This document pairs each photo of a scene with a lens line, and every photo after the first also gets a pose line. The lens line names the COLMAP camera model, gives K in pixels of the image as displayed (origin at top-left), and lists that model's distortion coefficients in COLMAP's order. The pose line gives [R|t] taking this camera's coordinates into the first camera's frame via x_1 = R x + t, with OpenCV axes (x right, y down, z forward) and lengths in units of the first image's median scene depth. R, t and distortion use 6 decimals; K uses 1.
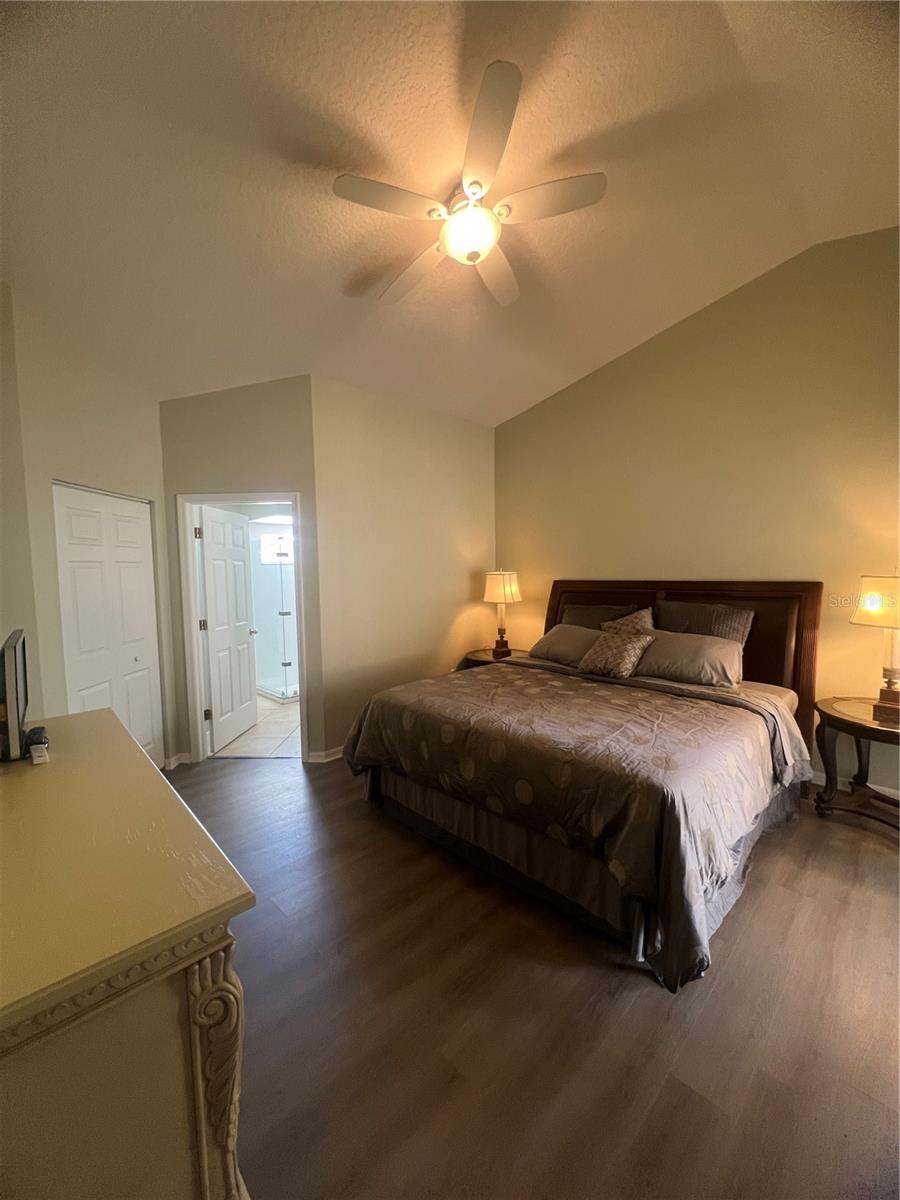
lens RADIAL K [[481.4, 0, 450.5], [0, 481.4, 599.7], [0, 0, 1]] dist [-0.001067, 0.002276]
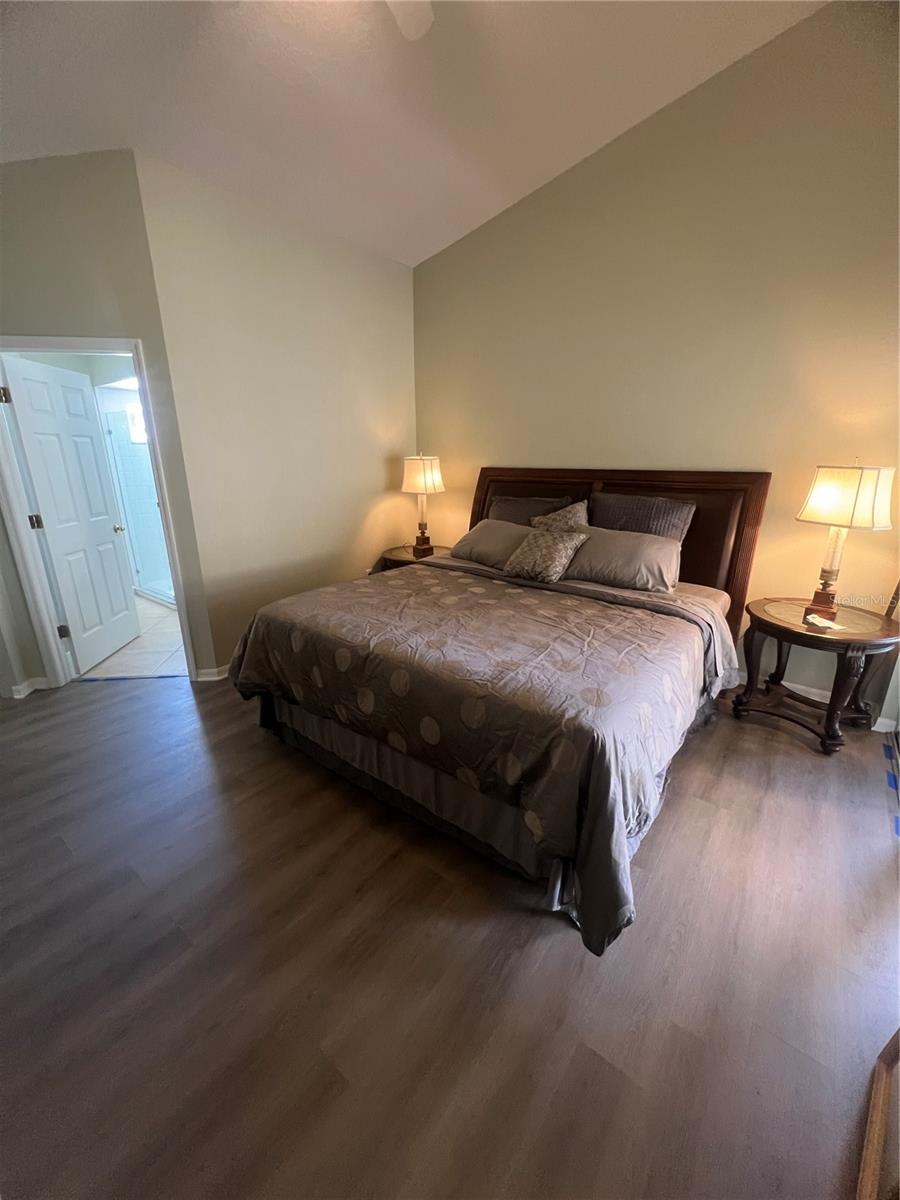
lens RADIAL K [[481.4, 0, 449.7], [0, 481.4, 601.0], [0, 0, 1]] dist [-0.001067, 0.002276]
pose [[0.990995, -0.024631, 0.131612, 0.061793], [-0.006113, 0.973588, 0.228232, -0.005724], [-0.133758, -0.226981, 0.964670, 0.185065]]
